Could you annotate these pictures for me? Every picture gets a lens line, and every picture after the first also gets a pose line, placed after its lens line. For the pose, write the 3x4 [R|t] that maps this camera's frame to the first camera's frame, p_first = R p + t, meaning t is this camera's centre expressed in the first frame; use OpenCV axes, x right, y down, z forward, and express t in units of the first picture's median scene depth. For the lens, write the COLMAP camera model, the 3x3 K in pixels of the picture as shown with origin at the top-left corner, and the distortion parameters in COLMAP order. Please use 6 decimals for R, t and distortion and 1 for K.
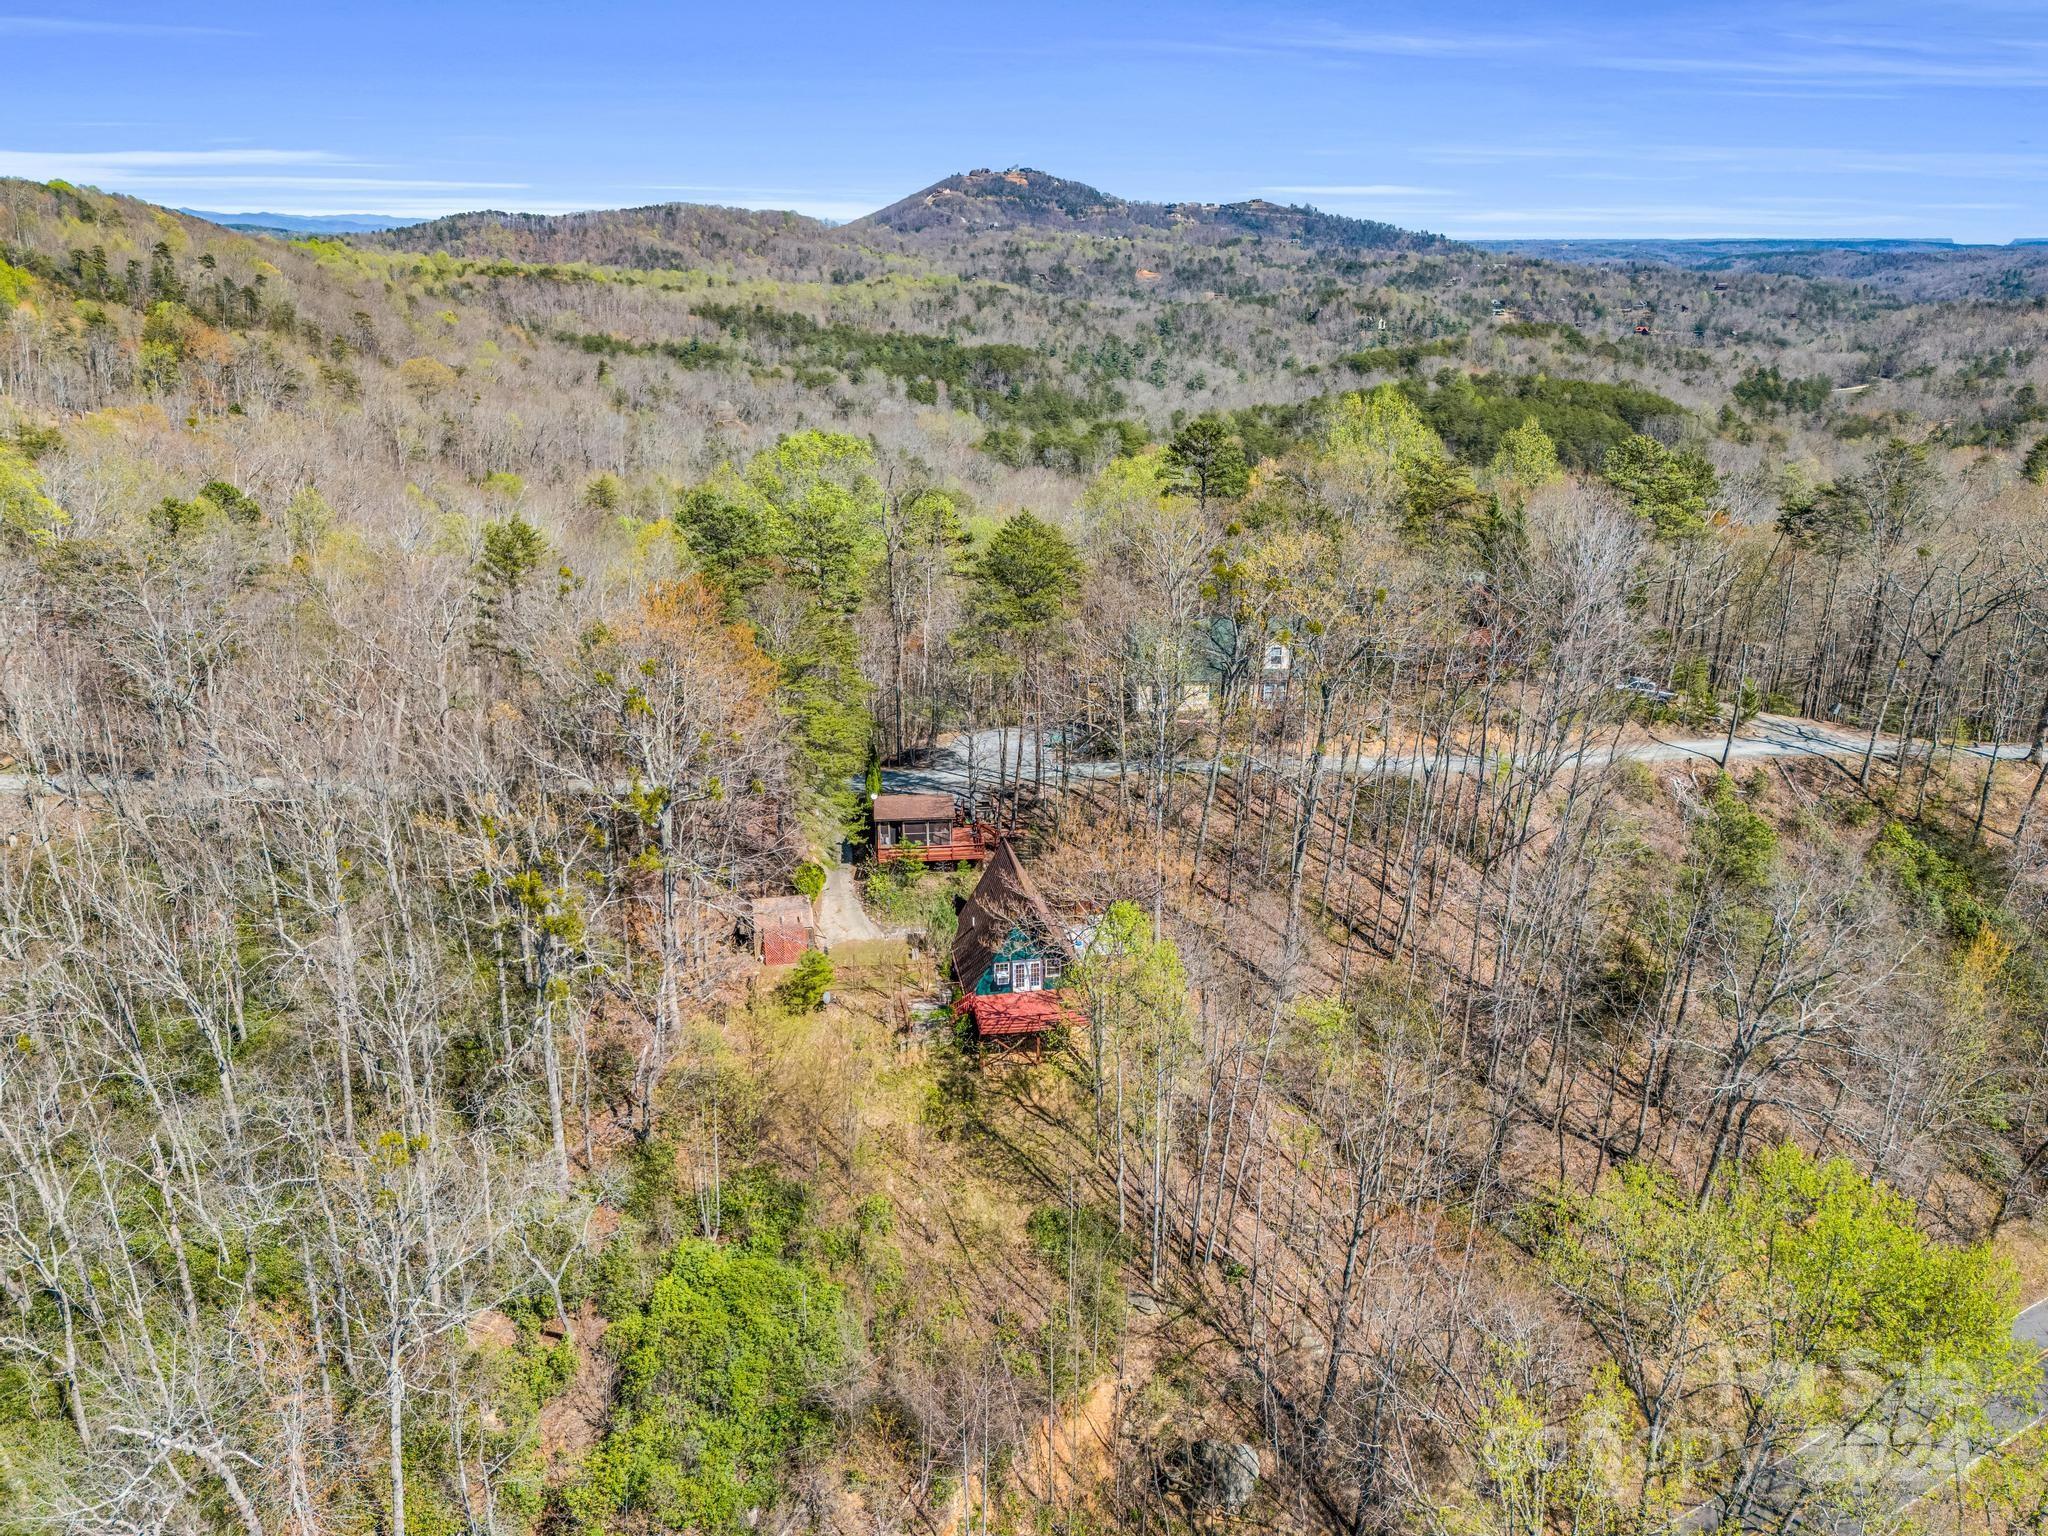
lens RADIAL K [[1587.4, 0, 1034.8], [0, 1587.4, 751.3], [0, 0, 1]] dist [0.073961, -0.065269]
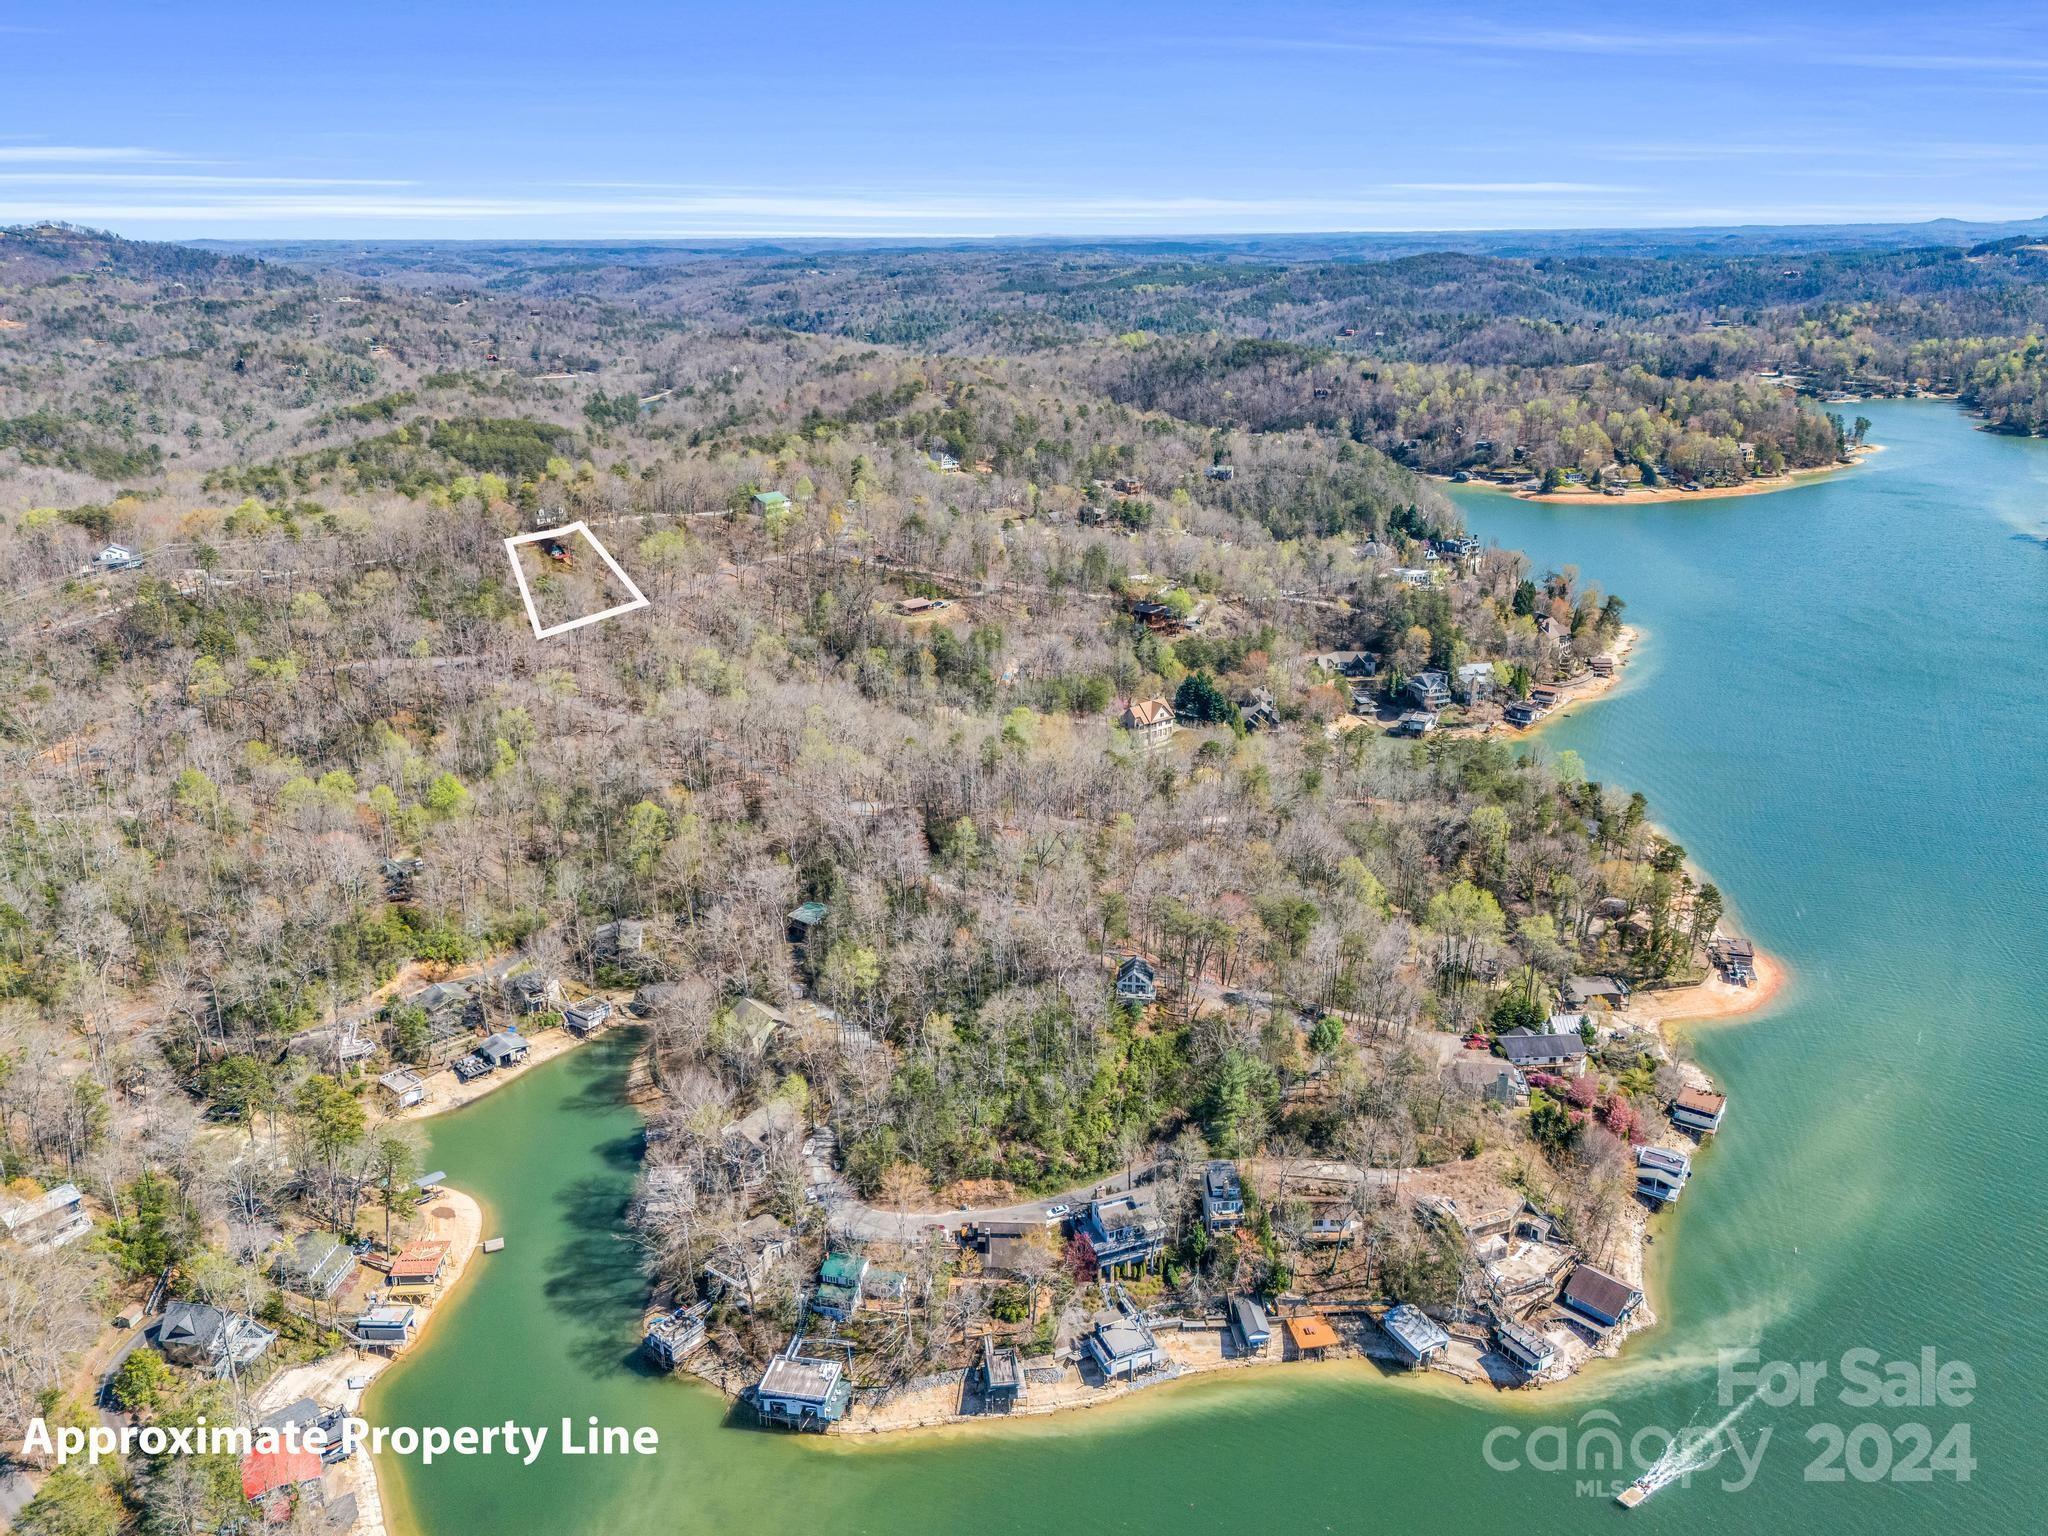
lens RADIAL K [[1587.4, 0, 1034.8], [0, 1587.4, 751.3], [0, 0, 1]] dist [0.073961, -0.065269]
pose [[0.770215, -0.212108, 0.601481, -0.230562], [0.210463, 0.974778, 0.074244, 0.075858], [-0.602058, 0.069406, 0.795430, -0.474532]]
